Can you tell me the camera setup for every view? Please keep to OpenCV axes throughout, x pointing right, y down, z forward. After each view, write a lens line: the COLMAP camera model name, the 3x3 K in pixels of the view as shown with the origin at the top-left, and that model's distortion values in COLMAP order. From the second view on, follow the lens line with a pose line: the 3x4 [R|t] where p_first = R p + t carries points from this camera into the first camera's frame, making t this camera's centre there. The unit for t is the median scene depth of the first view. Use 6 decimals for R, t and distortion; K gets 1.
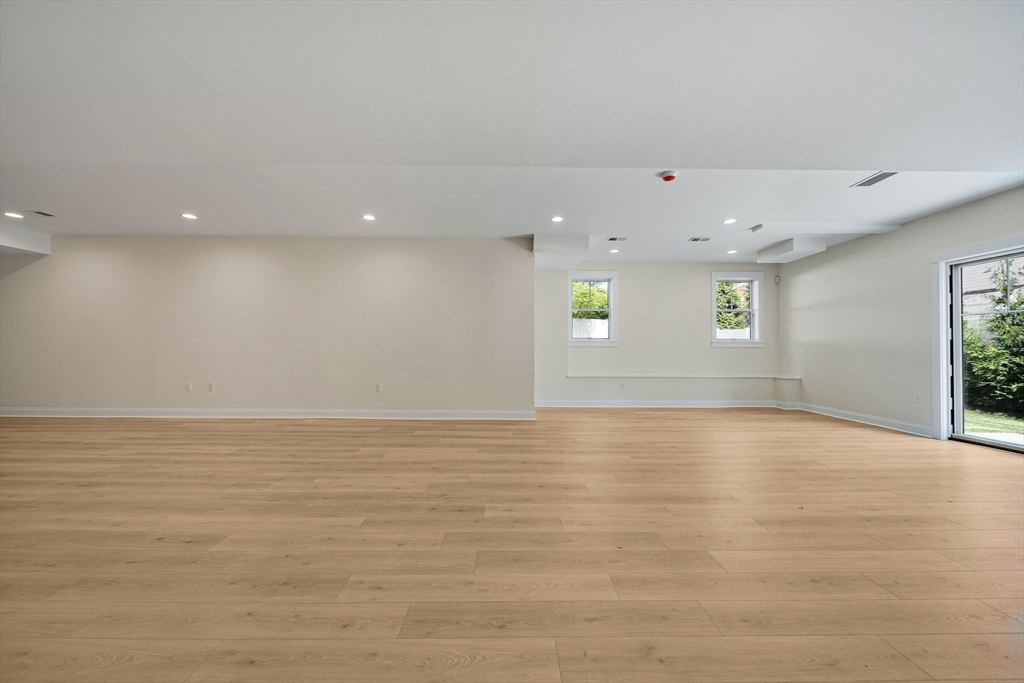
lens RADIAL K [[362.4, 0, 511.8], [0, 362.4, 343.2], [0, 0, 1]] dist [0.001230, -0.000691]
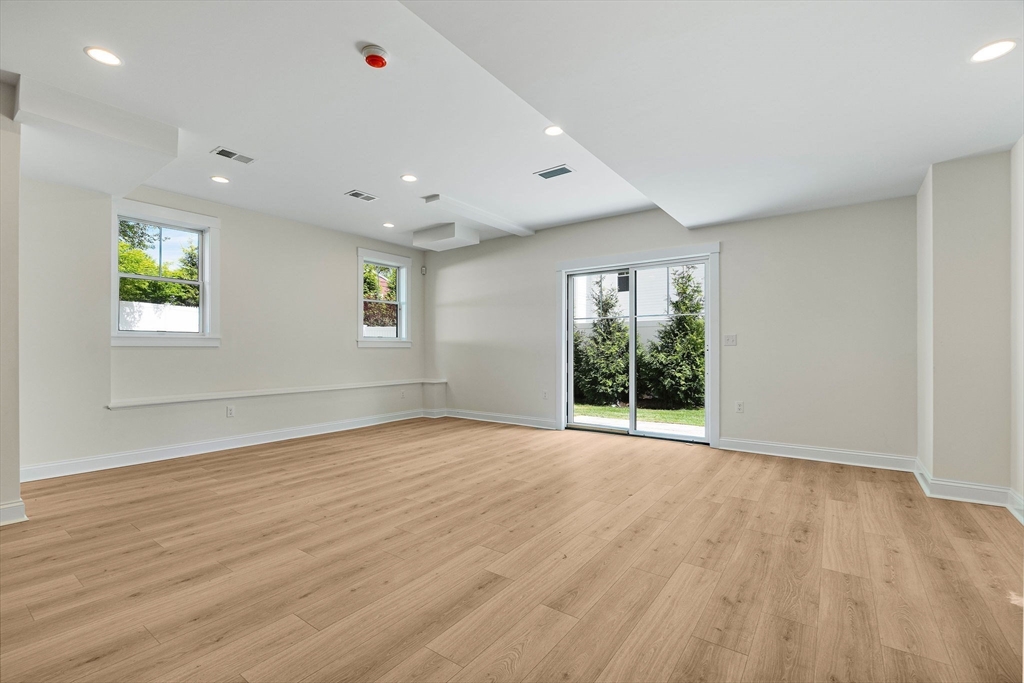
lens RADIAL K [[450.4, 0, 513.3], [0, 450.4, 348.2], [0, 0, 1]] dist [-0.004982, -0.000089]
pose [[0.594442, -0.002994, 0.804133, -0.013573], [-0.006260, 0.999946, 0.008351, 0.002626], [-0.804114, -0.009998, 0.594391, 0.228624]]
